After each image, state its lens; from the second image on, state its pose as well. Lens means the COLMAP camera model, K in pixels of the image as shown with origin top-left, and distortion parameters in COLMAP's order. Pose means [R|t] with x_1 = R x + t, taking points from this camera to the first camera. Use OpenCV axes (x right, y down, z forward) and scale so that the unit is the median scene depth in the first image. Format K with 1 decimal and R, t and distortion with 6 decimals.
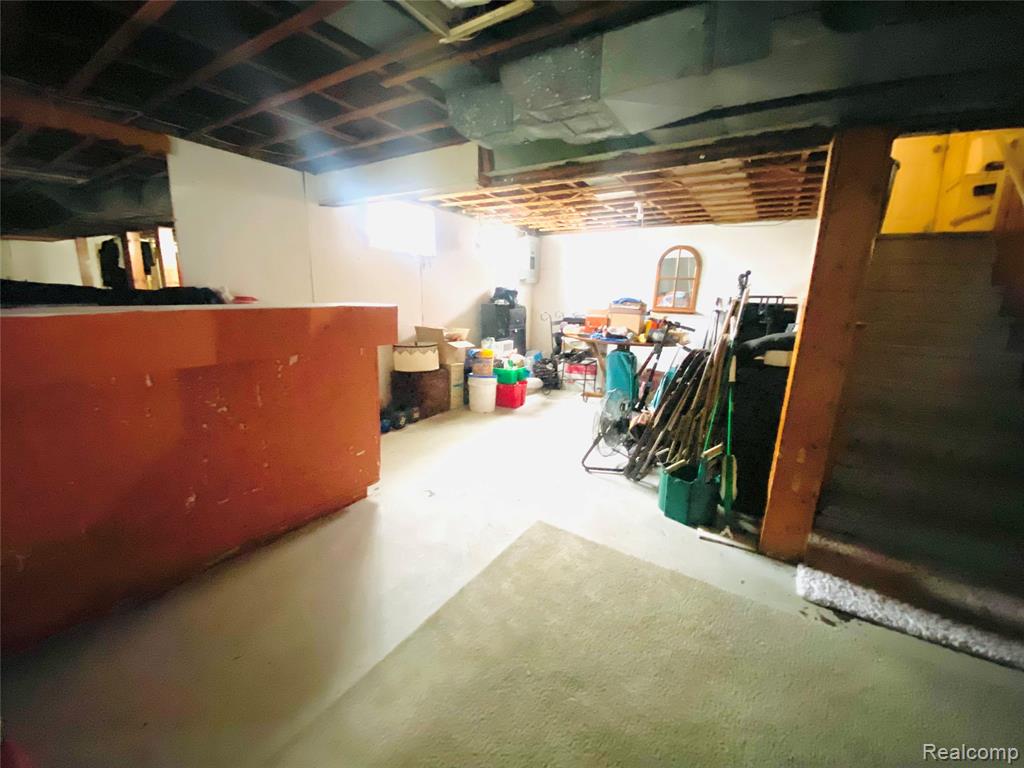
lens RADIAL K [[415.2, 0, 512.9], [0, 415.2, 385.1], [0, 0, 1]] dist [0.000715, 0.000052]
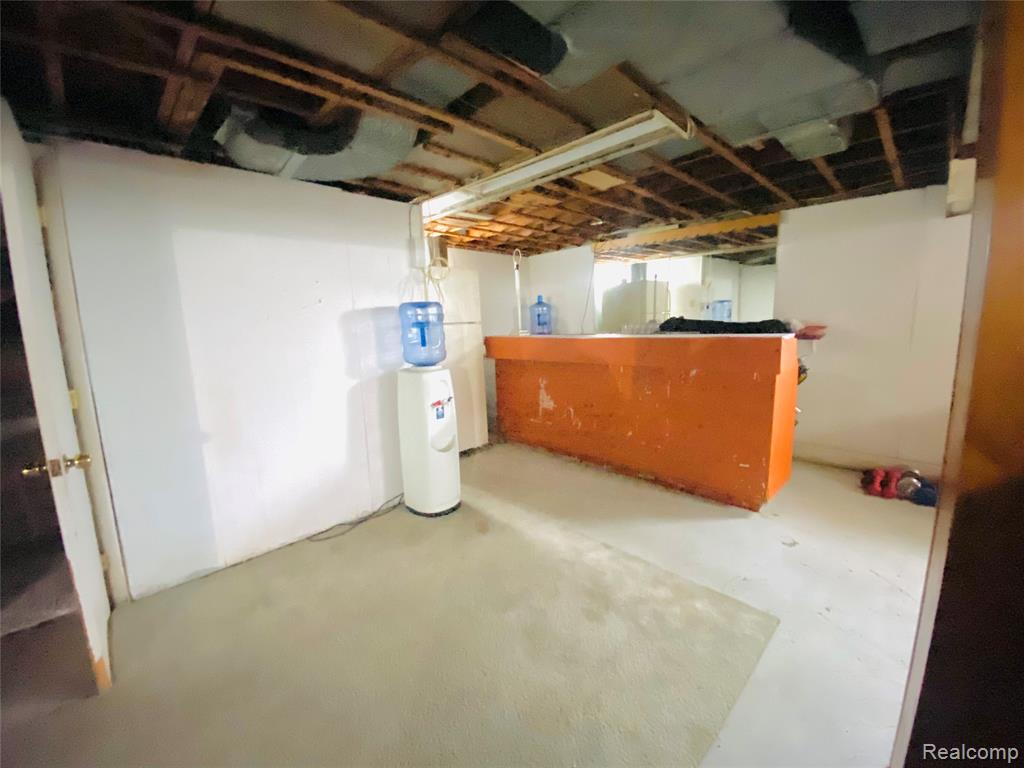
lens RADIAL K [[415.2, 0, 512.8], [0, 415.2, 383.2], [0, 0, 1]] dist [0.000715, 0.000052]
pose [[-0.220914, 0.120409, -0.967832, 0.771854], [-0.173953, 0.971573, 0.160581, -0.114291], [0.959655, 0.203832, -0.193689, 0.533567]]
